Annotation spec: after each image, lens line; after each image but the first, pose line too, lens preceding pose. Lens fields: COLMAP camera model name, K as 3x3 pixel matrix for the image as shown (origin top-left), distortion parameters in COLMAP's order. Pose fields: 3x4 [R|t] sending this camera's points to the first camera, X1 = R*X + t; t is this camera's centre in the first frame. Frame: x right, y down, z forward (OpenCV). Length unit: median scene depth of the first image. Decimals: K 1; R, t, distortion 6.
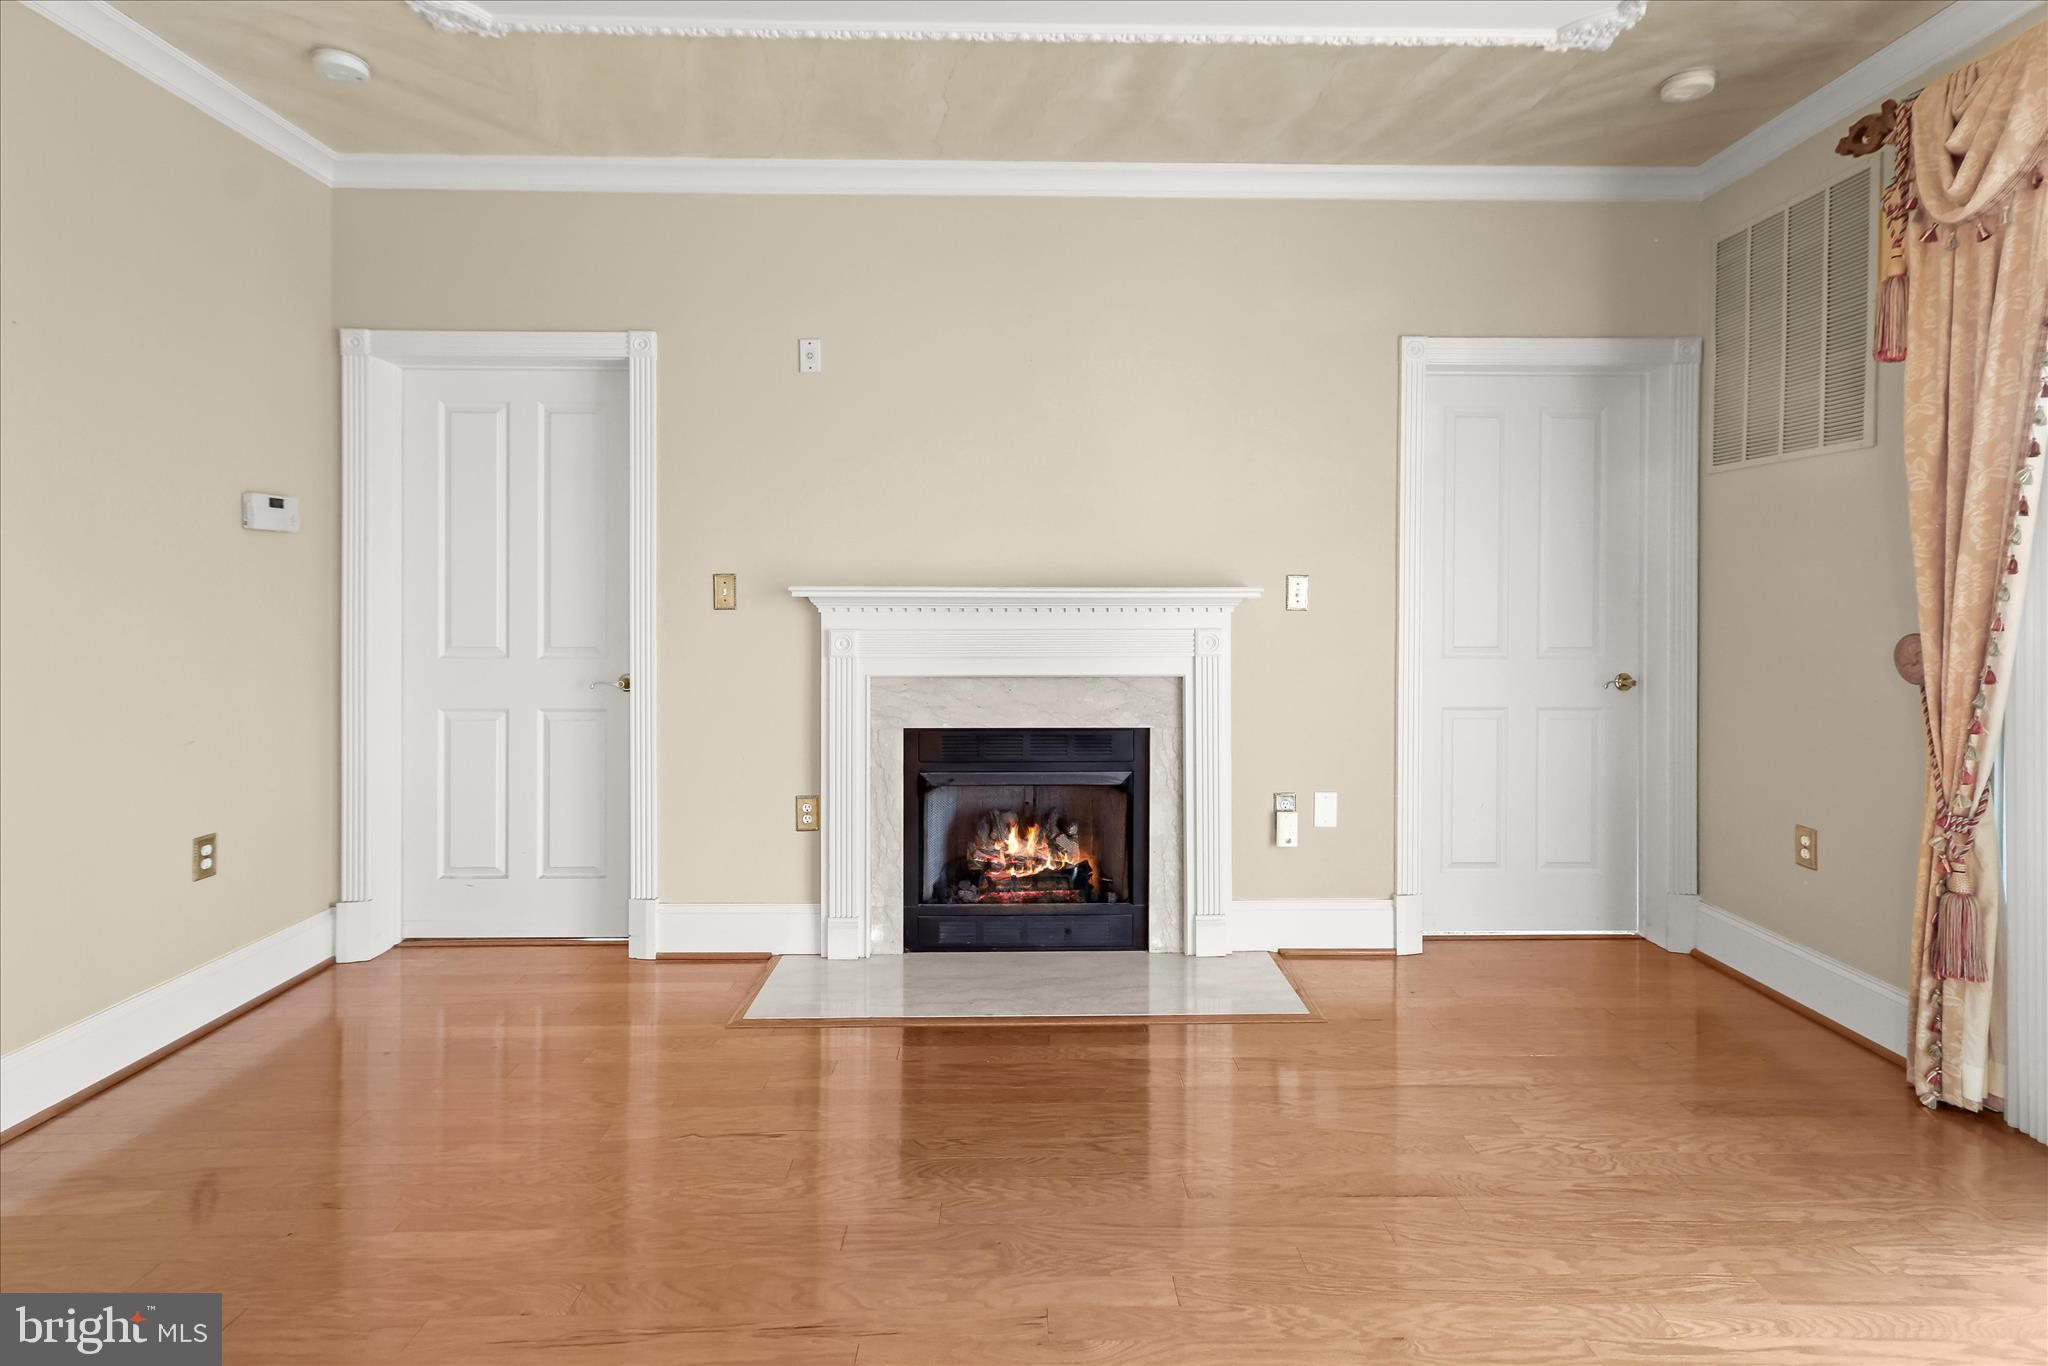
lens RADIAL K [[987.1, 0, 1025.4], [0, 987.1, 601.2], [0, 0, 1]] dist [0.004659, 0.002416]
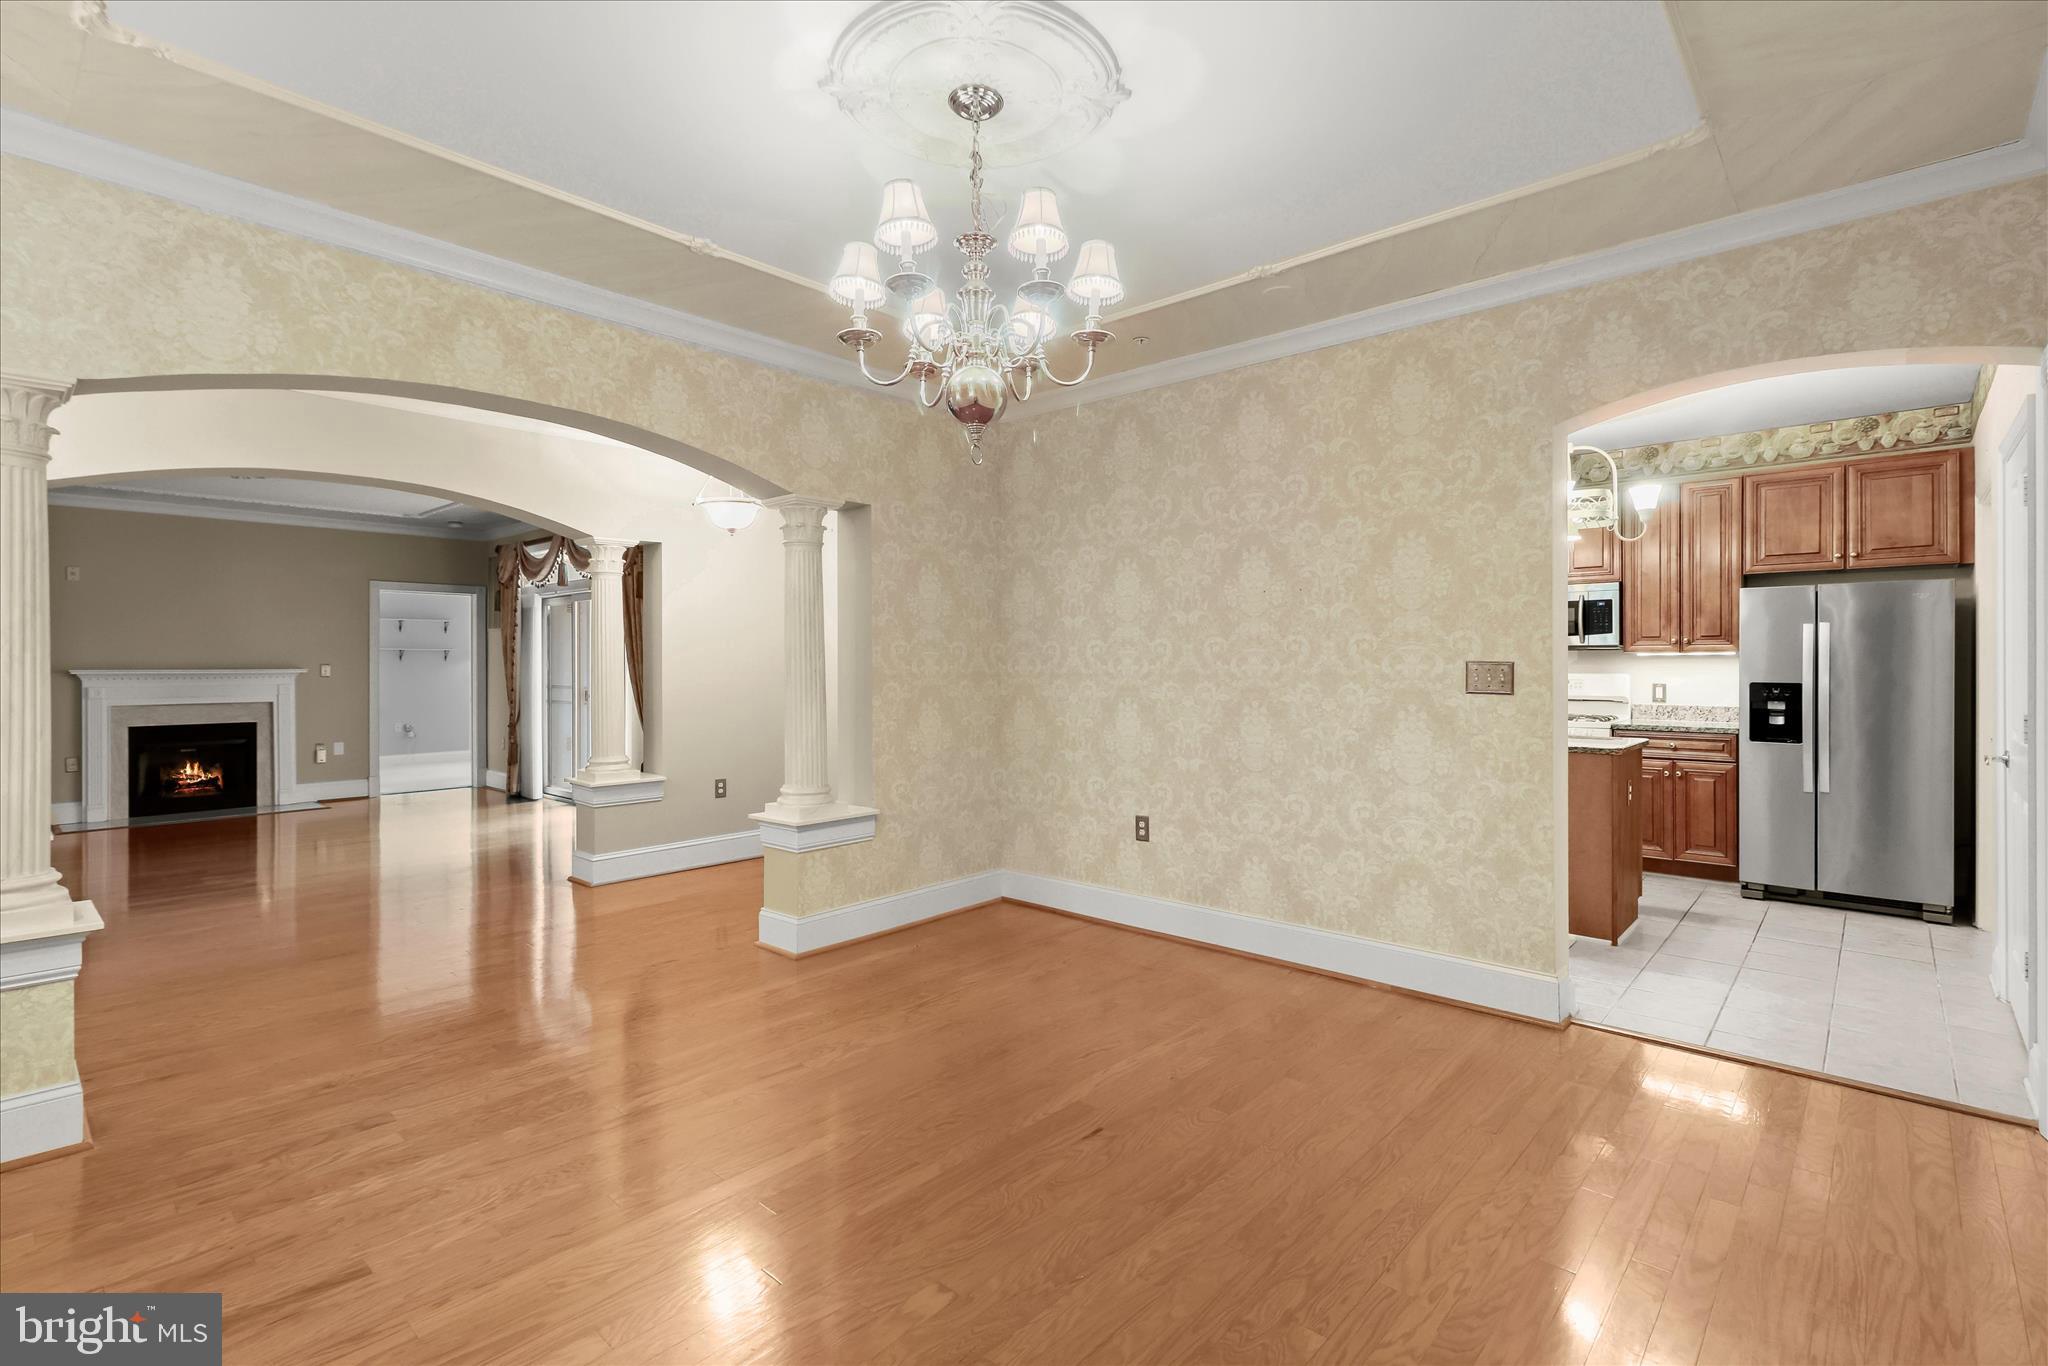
lens RADIAL K [[950.2, 0, 1031.0], [0, 950.2, 664.3], [0, 0, 1]] dist [0.002574, 0.002242]
pose [[0.688226, -0.004893, 0.725480, -0.299597], [0.012063, 0.999916, -0.004699, 0.010297], [-0.725396, 0.011985, 0.688228, -2.280861]]
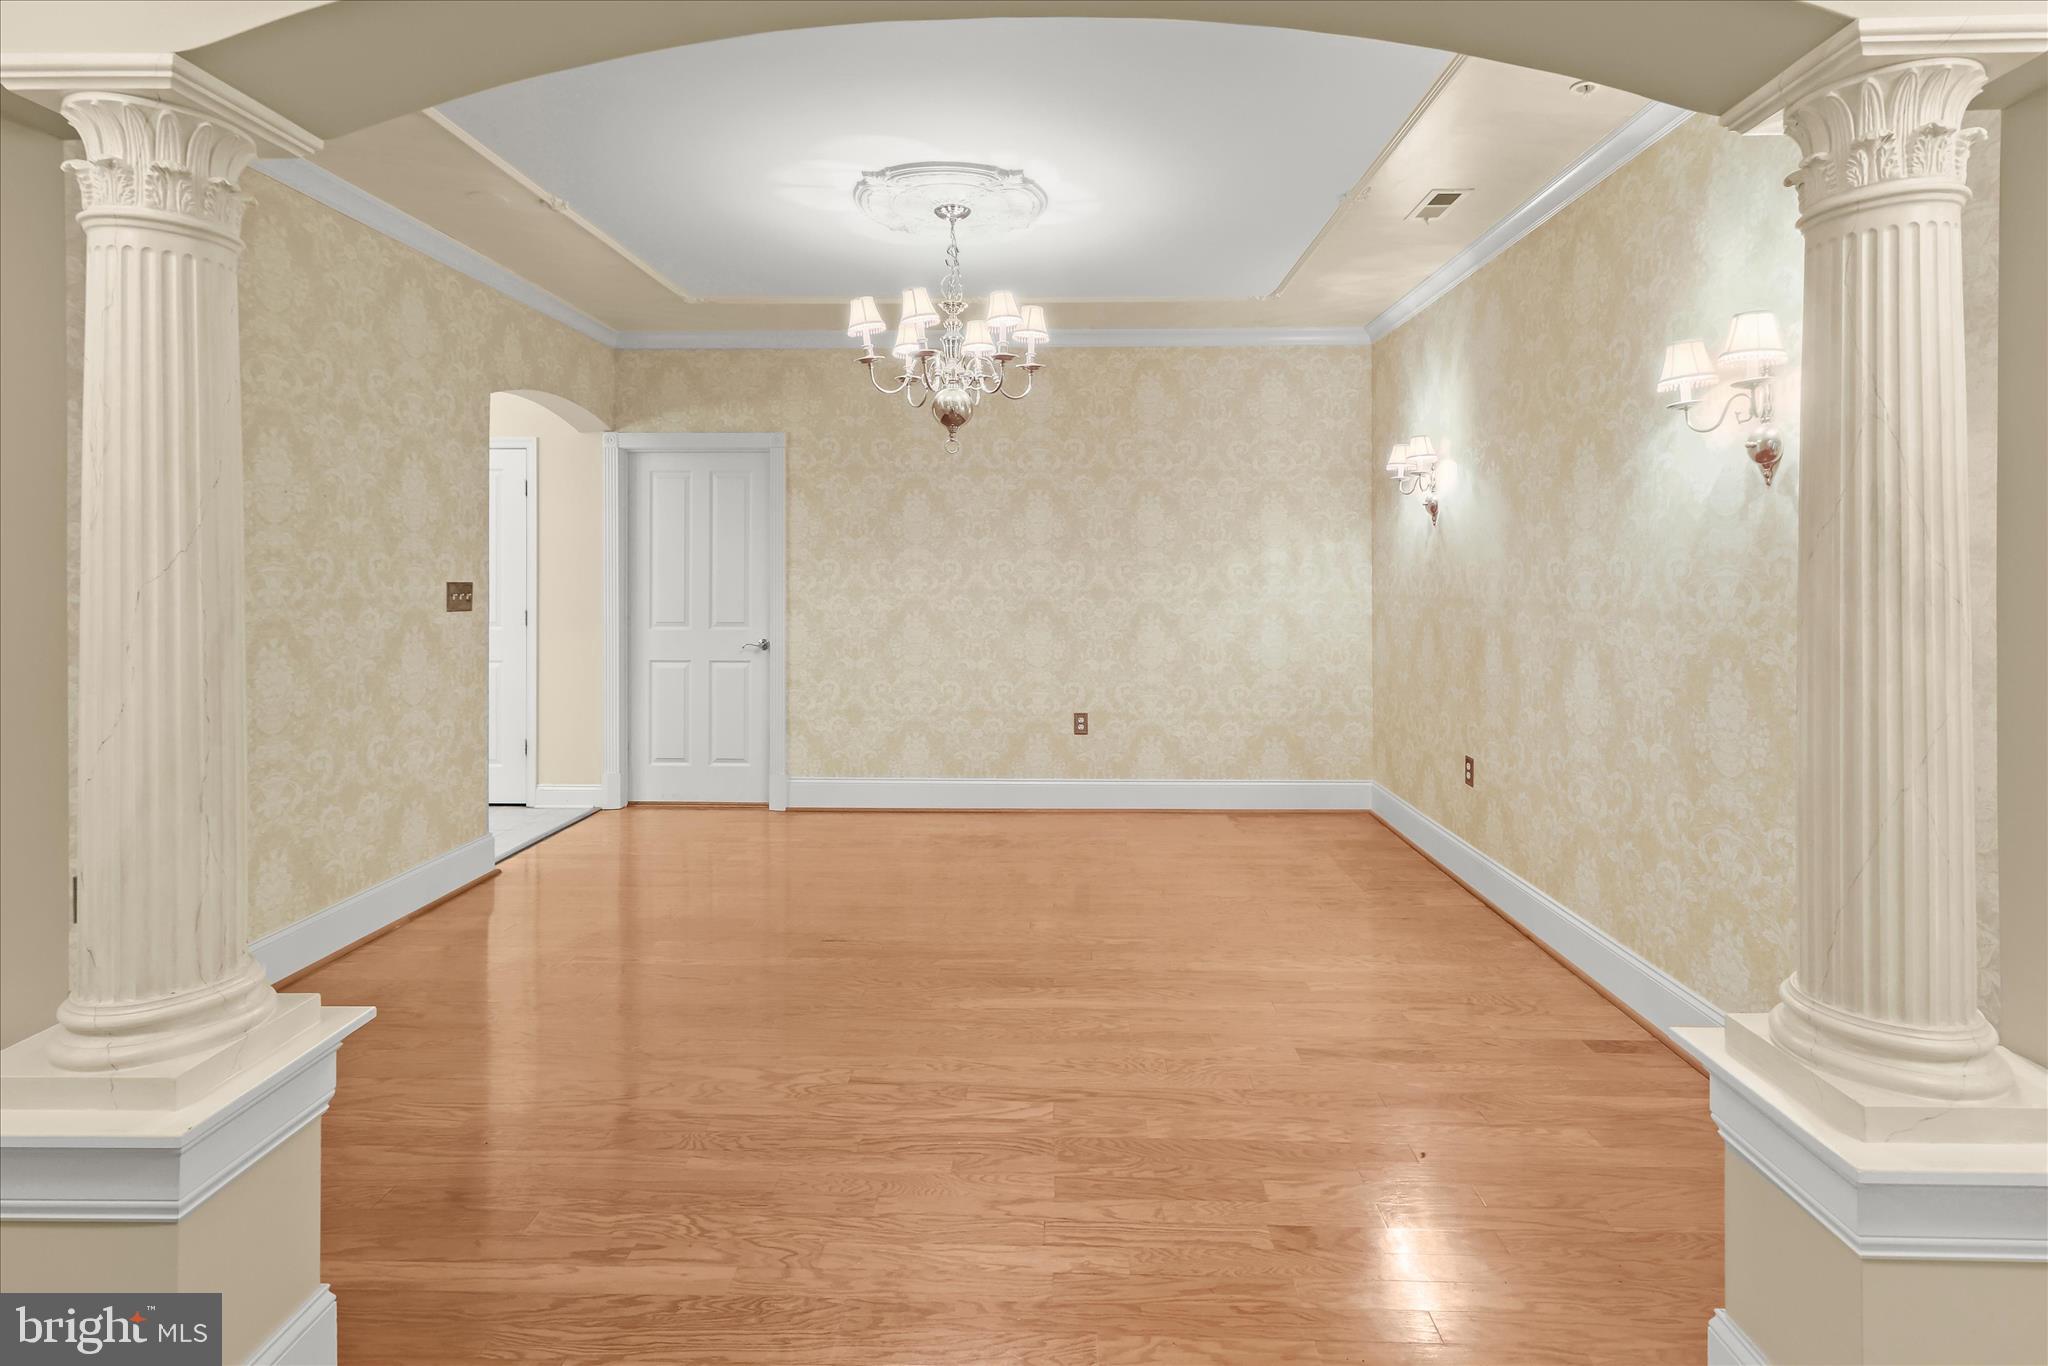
lens RADIAL K [[987.1, 0, 1034.4], [0, 987.1, 567.1], [0, 0, 1]] dist [0.004659, 0.002416]
pose [[-0.998609, -0.003638, 0.052592, 0.024495], [-0.003459, 0.999988, 0.003492, -0.017788], [-0.052604, 0.003305, -0.998610, -0.729631]]
